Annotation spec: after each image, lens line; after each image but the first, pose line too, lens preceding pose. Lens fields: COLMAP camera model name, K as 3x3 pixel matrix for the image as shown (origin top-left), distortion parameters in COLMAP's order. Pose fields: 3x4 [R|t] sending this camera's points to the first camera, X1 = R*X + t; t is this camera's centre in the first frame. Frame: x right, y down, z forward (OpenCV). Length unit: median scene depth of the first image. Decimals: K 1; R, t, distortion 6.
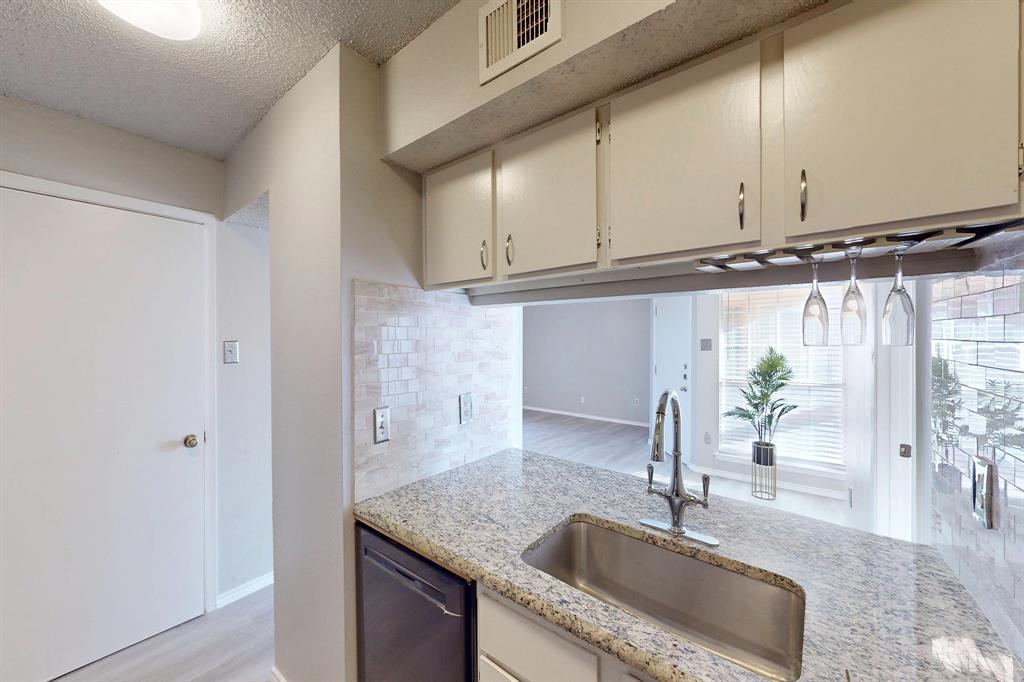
lens RADIAL K [[370.2, 0, 520.9], [0, 370.2, 345.8], [0, 0, 1]] dist [-0.004543, -0.000083]
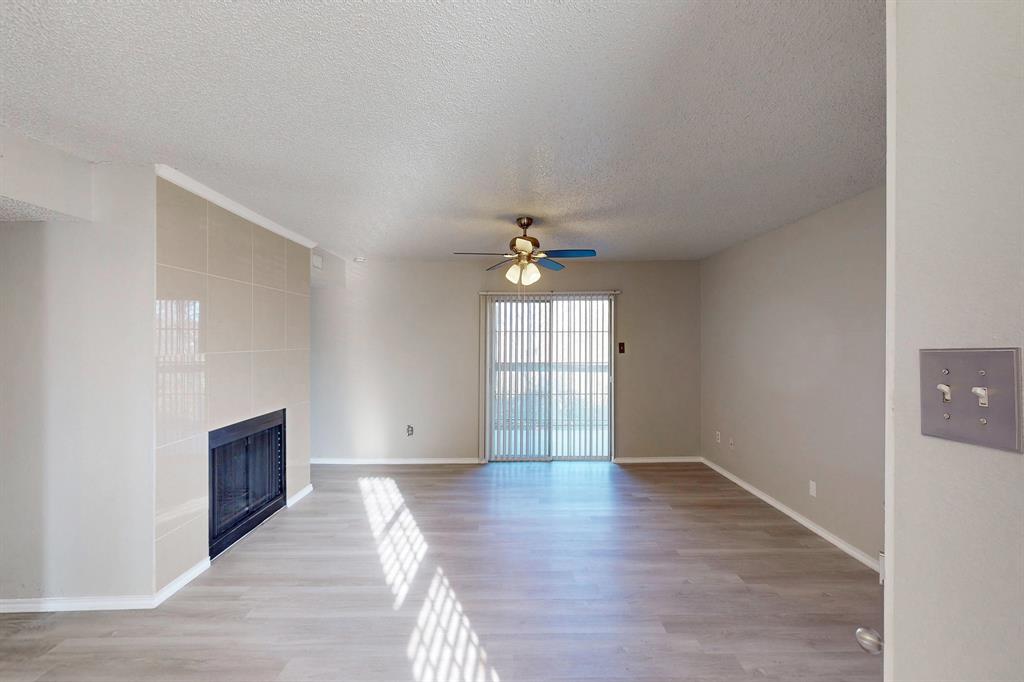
lens RADIAL K [[387.2, 0, 520.6], [0, 387.2, 341.7], [0, 0, 1]] dist [0.012842, -0.000147]
pose [[0.632150, 0.005961, -0.774823, 0.578213], [-0.018224, 0.999808, -0.007177, -0.019078], [0.774631, 0.018657, 0.632138, 0.904641]]
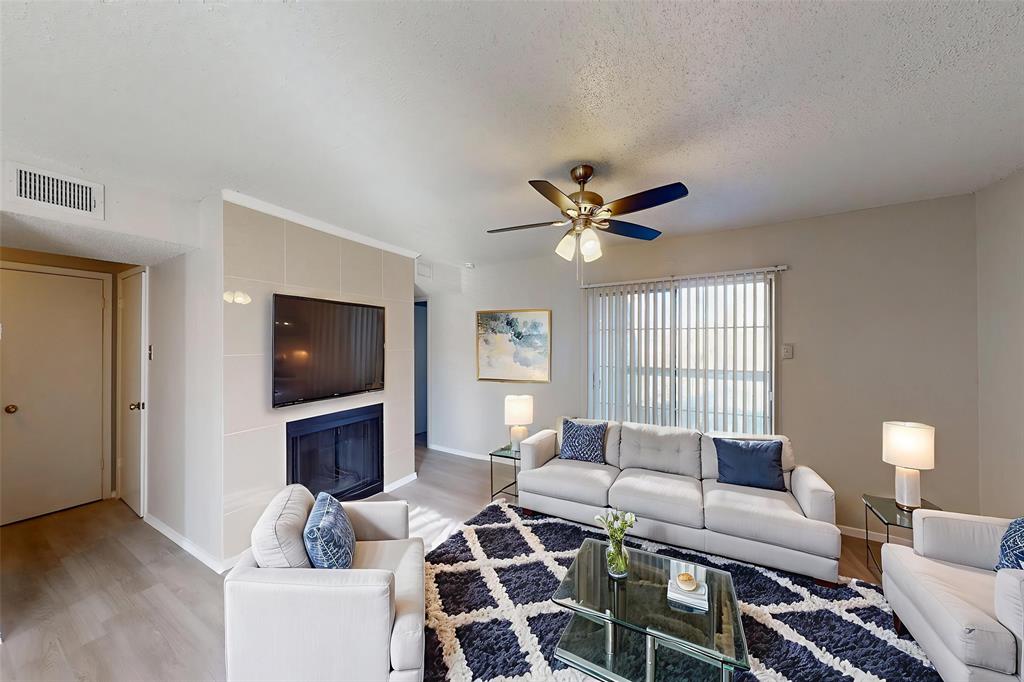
lens RADIAL K [[321.1, 0, 517.8], [0, 321.1, 342.2], [0, 0, 1]] dist [-0.000451, 0.000262]
pose [[0.164662, 0.002049, -0.986348, 0.398452], [-0.009554, 0.999954, 0.000482, -0.021032], [0.986304, 0.009344, 0.164674, 1.285106]]
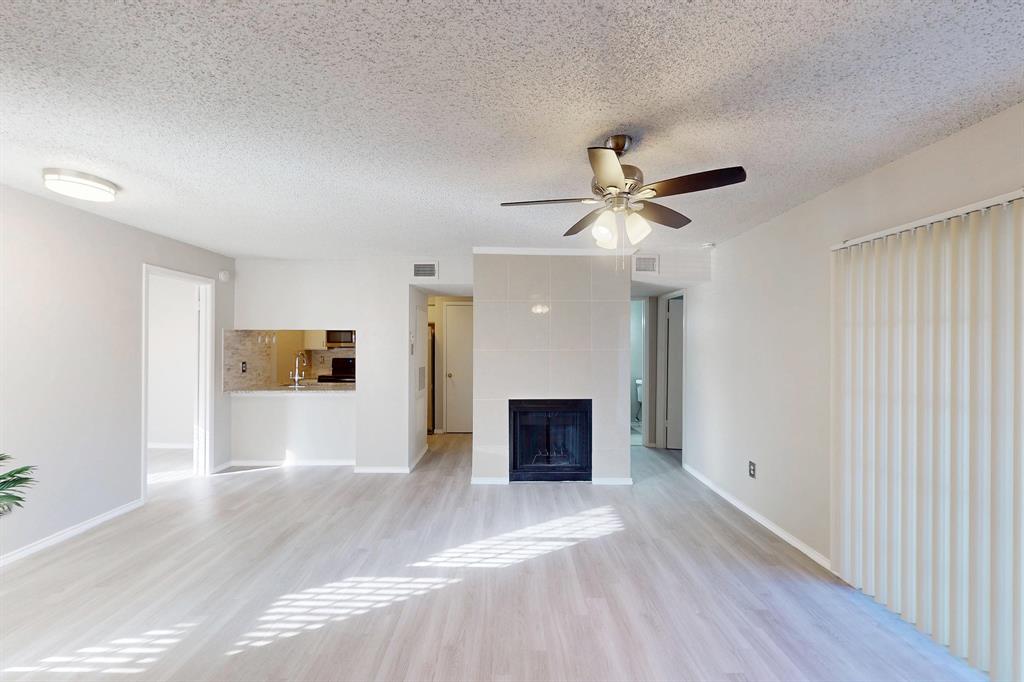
lens RADIAL K [[370.2, 0, 494.7], [0, 370.2, 344.2], [0, 0, 1]] dist [-0.004543, -0.000083]
pose [[-0.795587, 0.005236, -0.605817, 0.345279], [-0.004888, 0.999875, 0.015061, -0.027043], [0.605820, 0.014944, -0.795461, 1.754031]]
